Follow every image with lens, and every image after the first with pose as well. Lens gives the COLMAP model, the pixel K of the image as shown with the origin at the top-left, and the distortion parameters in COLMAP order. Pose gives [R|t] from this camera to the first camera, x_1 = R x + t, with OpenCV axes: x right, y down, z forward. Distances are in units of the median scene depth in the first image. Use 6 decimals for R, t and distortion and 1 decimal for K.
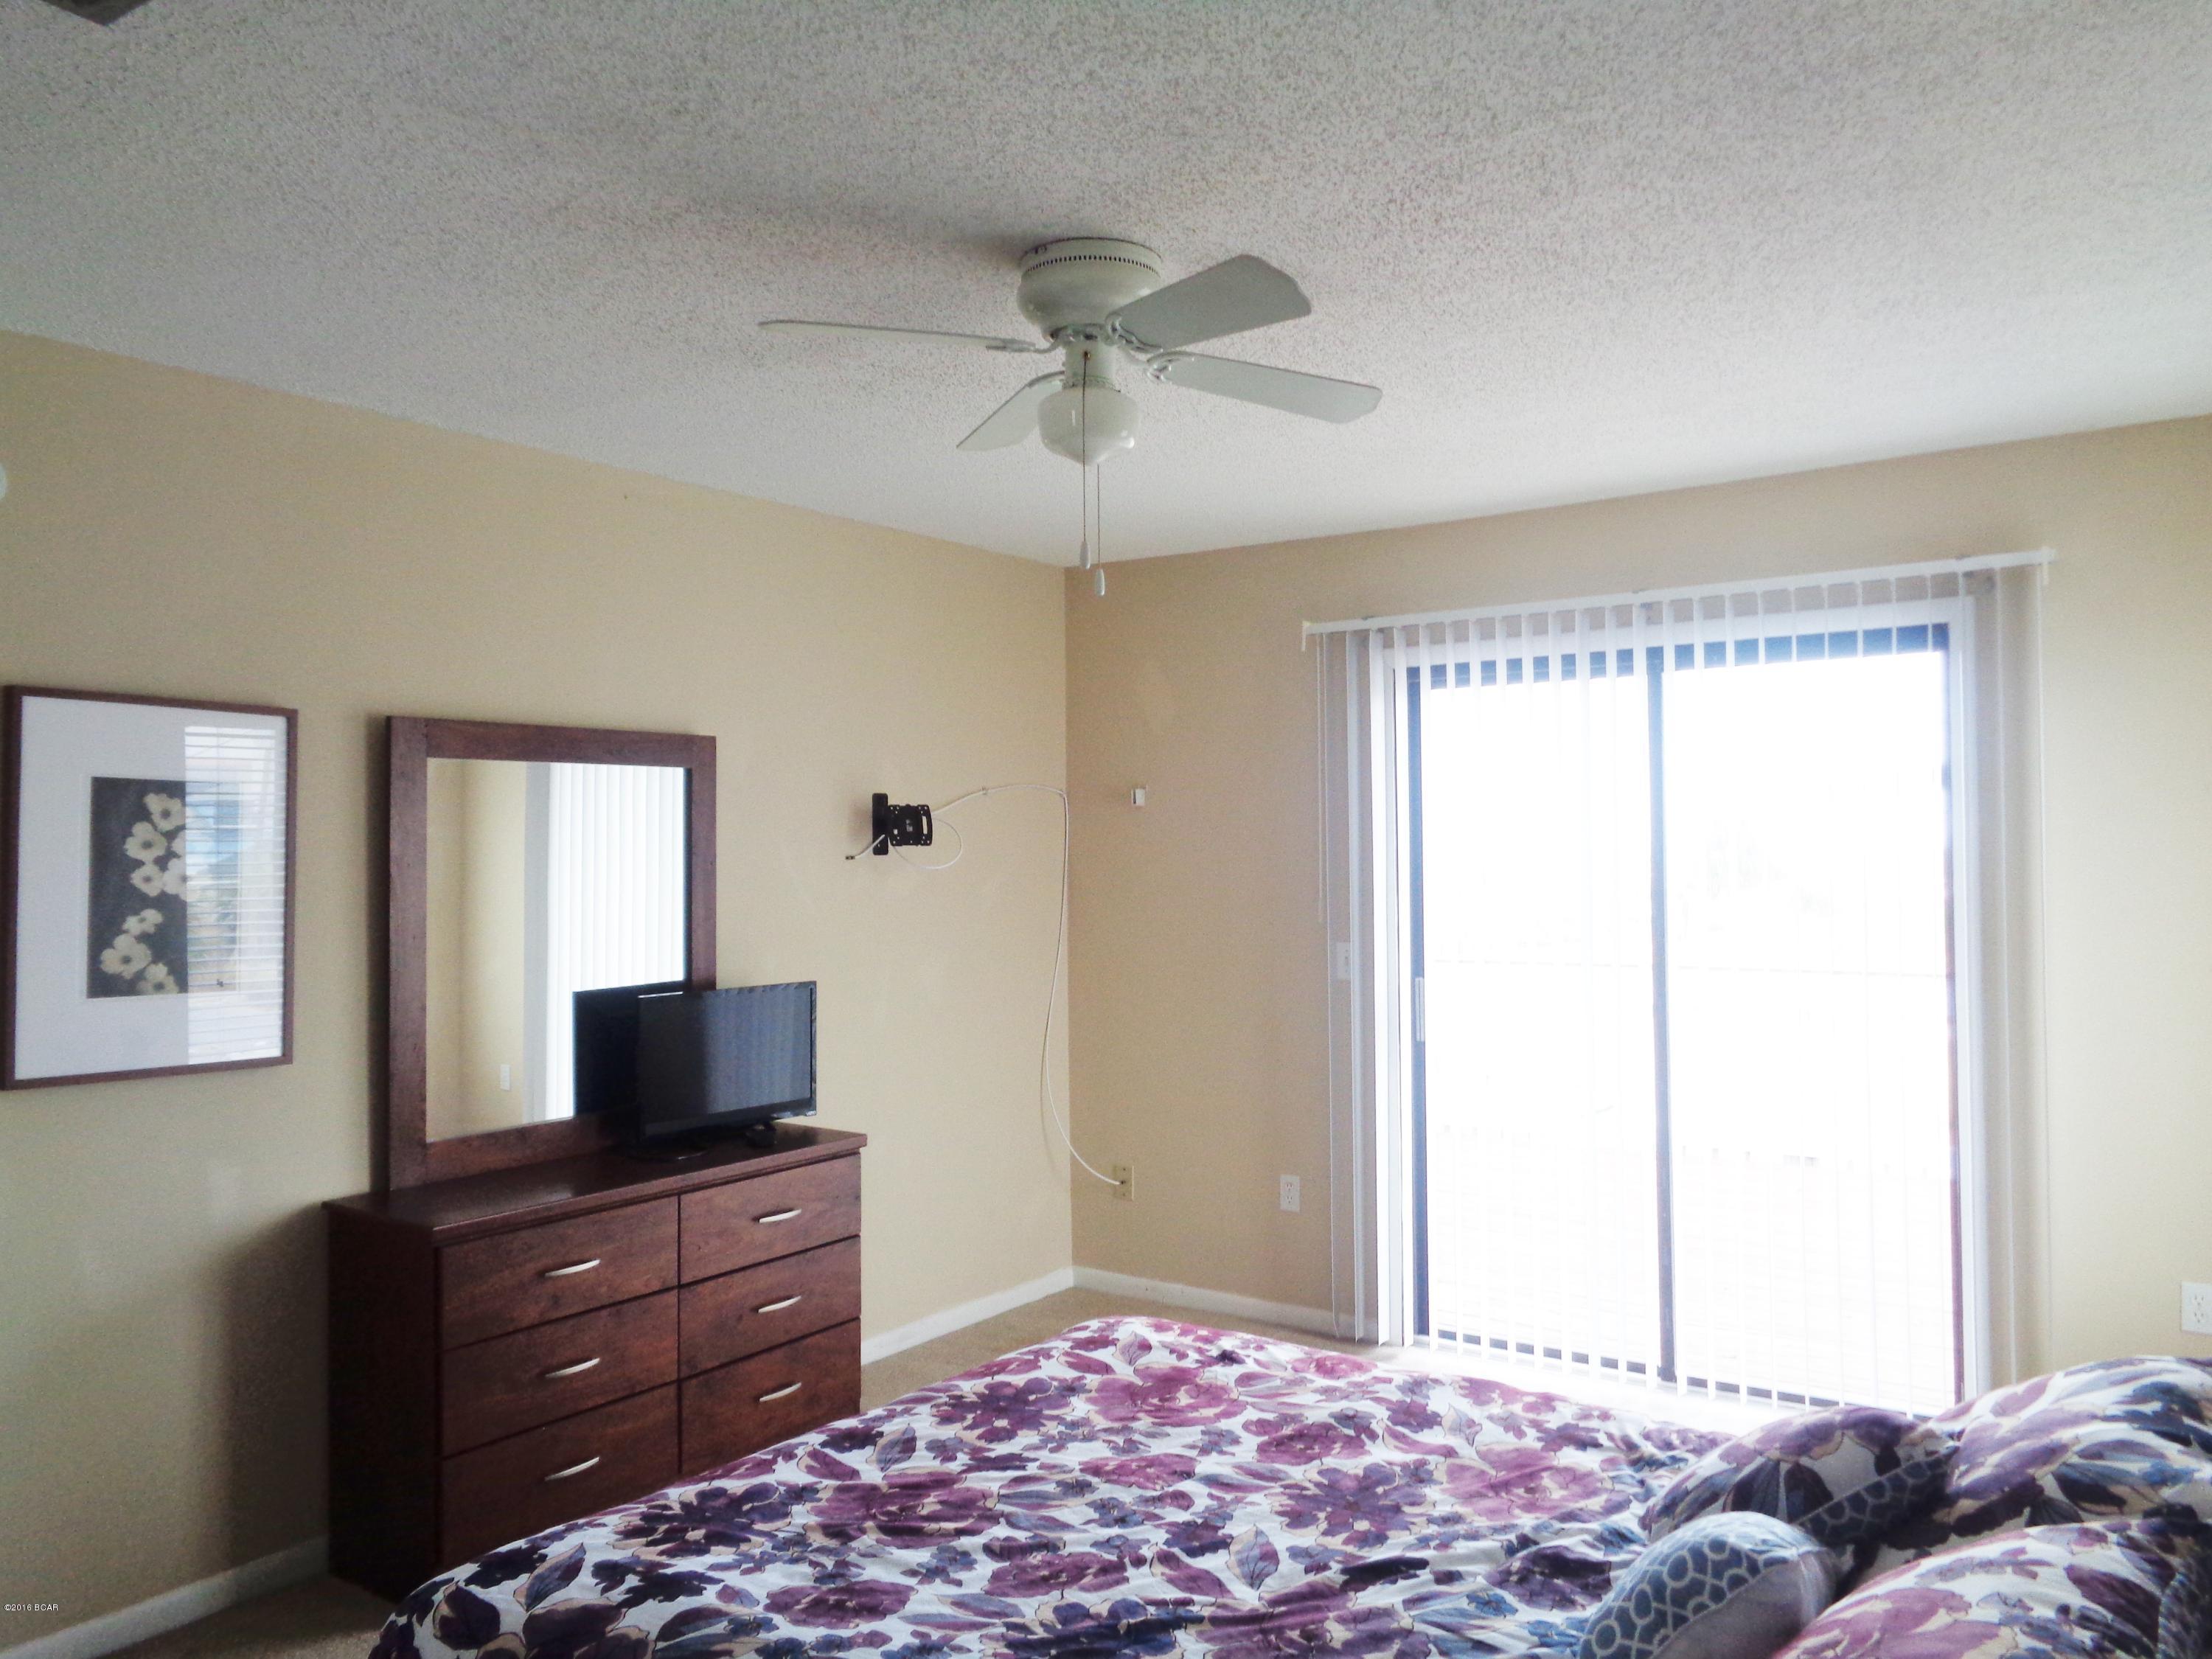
lens RADIAL K [[1656.9, 0, 1109.7], [0, 1656.9, 827.6], [0, 0, 1]] dist [-0.012713, 0.010089]
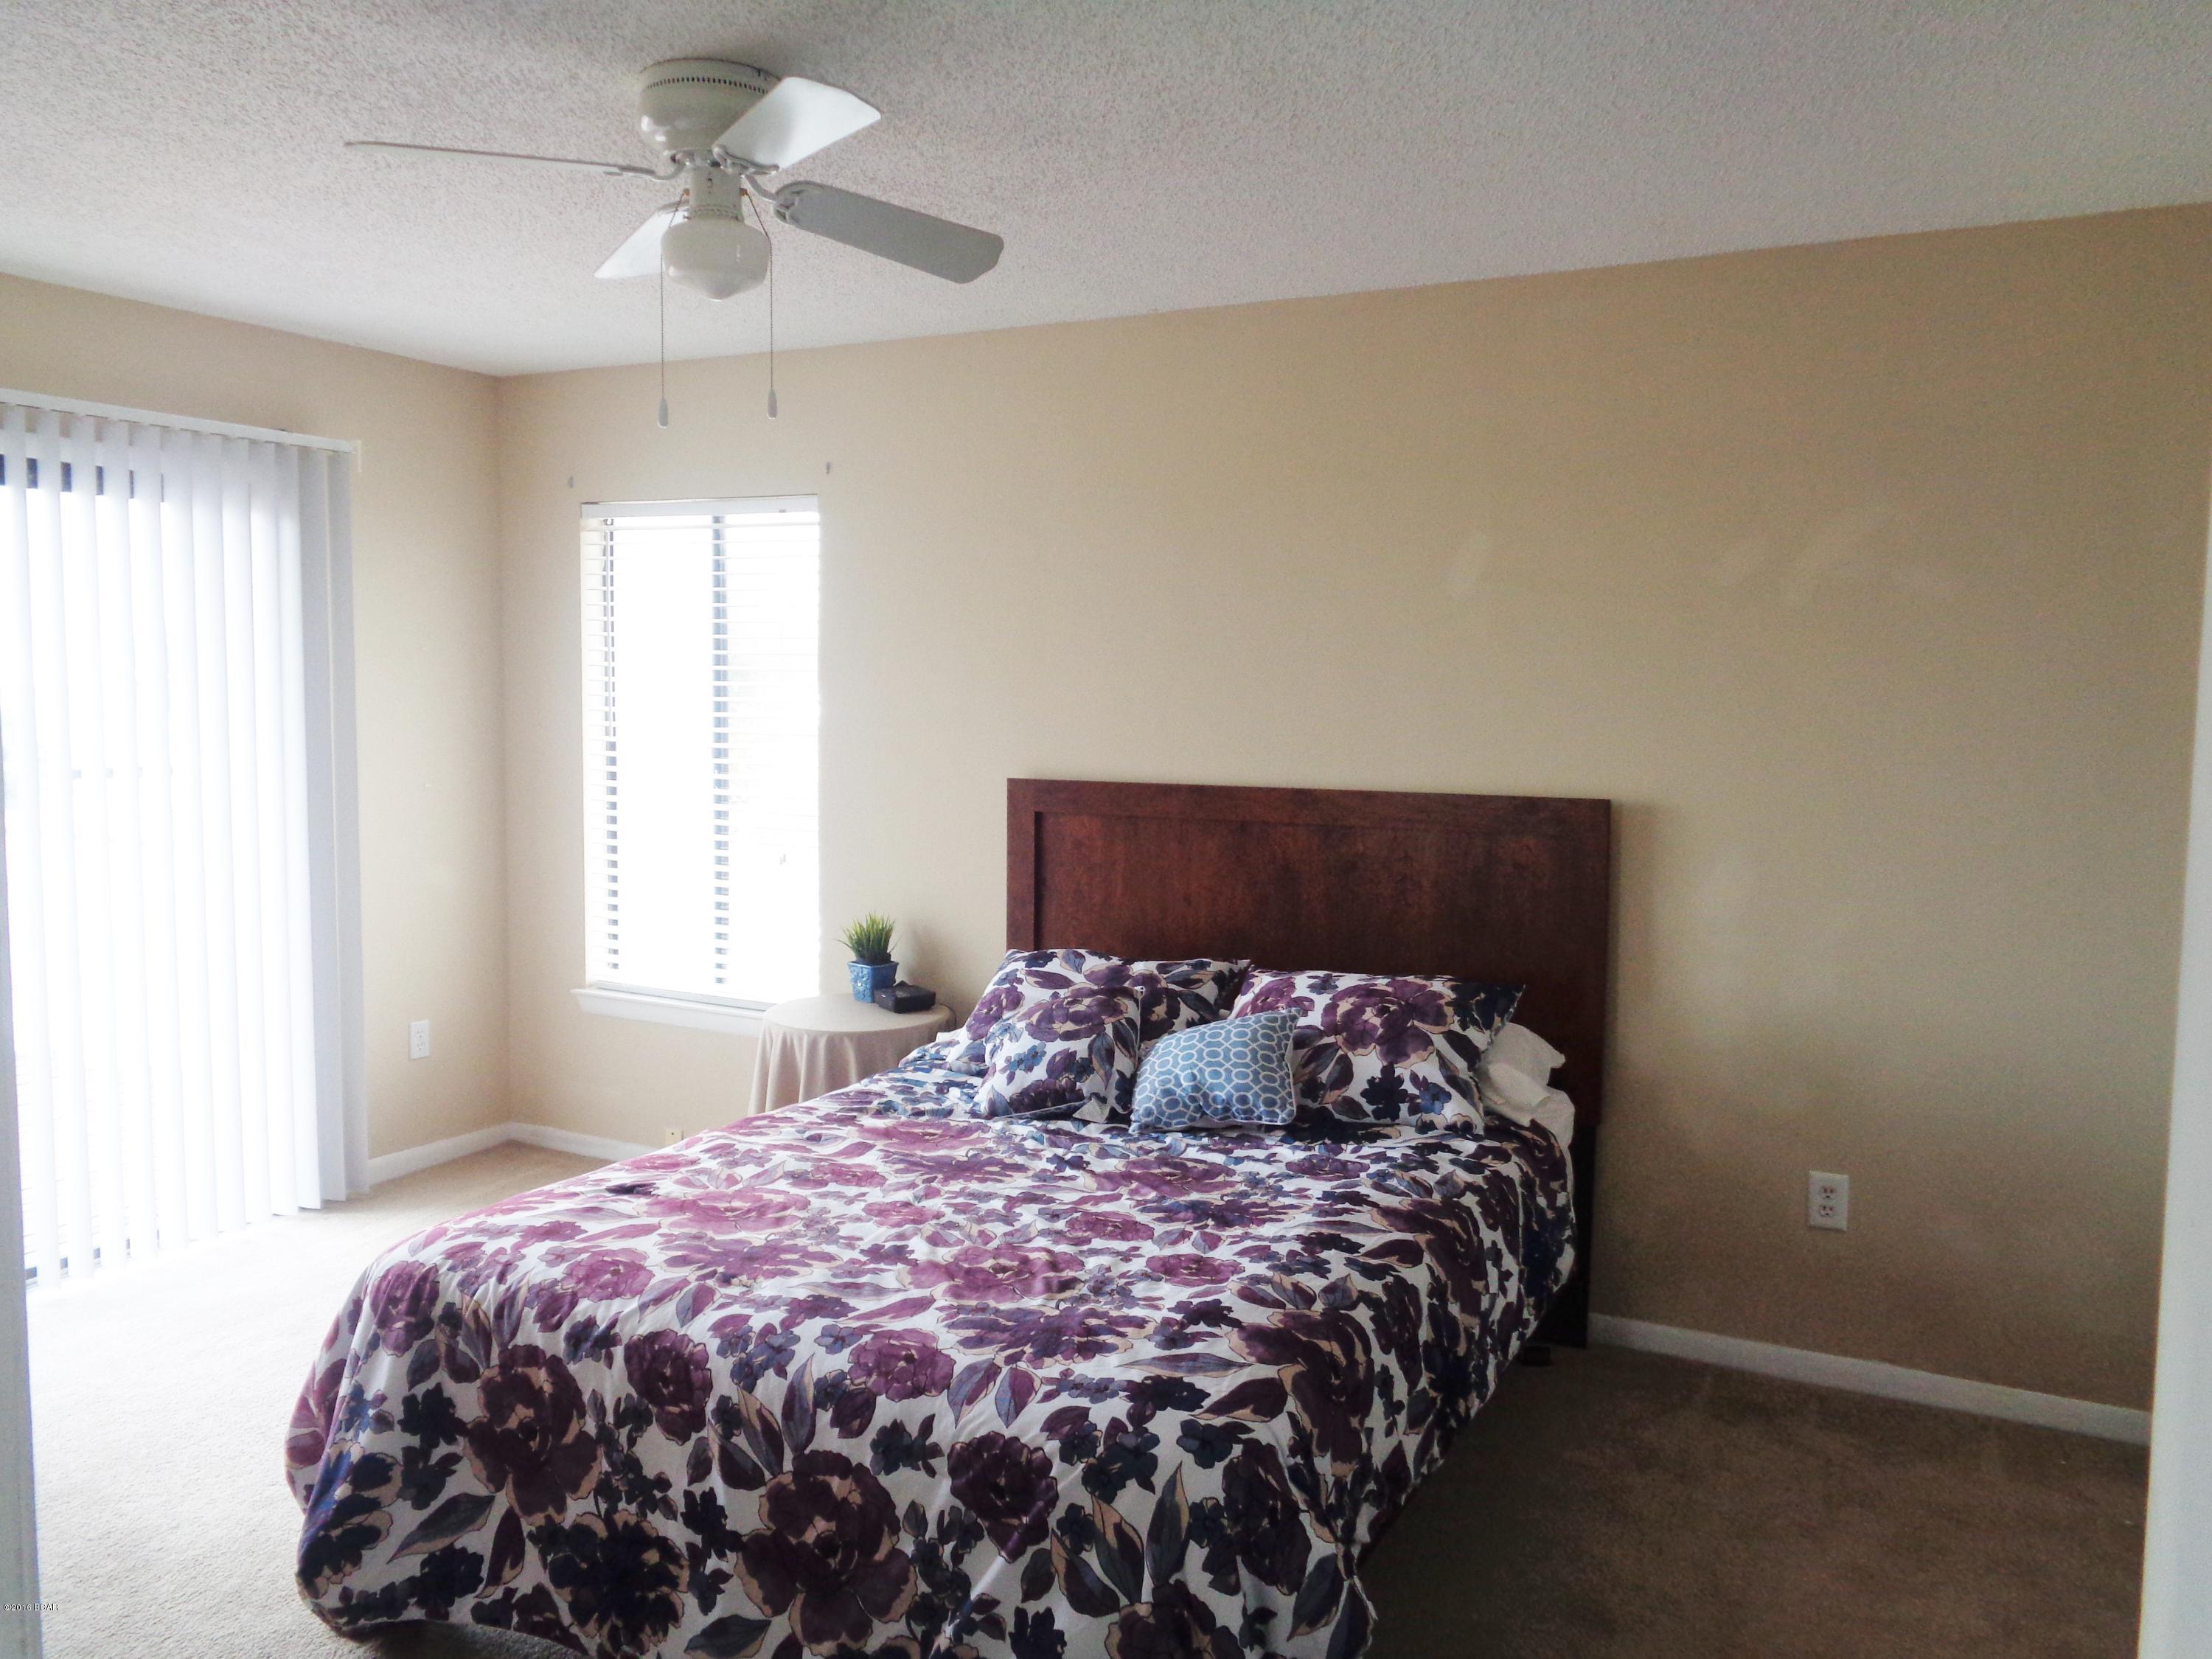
lens RADIAL K [[1656.9, 0, 1109.7], [0, 1656.9, 830.6], [0, 0, 1]] dist [-0.012713, 0.010089]
pose [[-0.131352, -0.082221, 0.987920, -1.328929], [-0.021094, 0.996561, 0.080135, 0.009575], [-0.991111, -0.010313, -0.132634, 1.147837]]
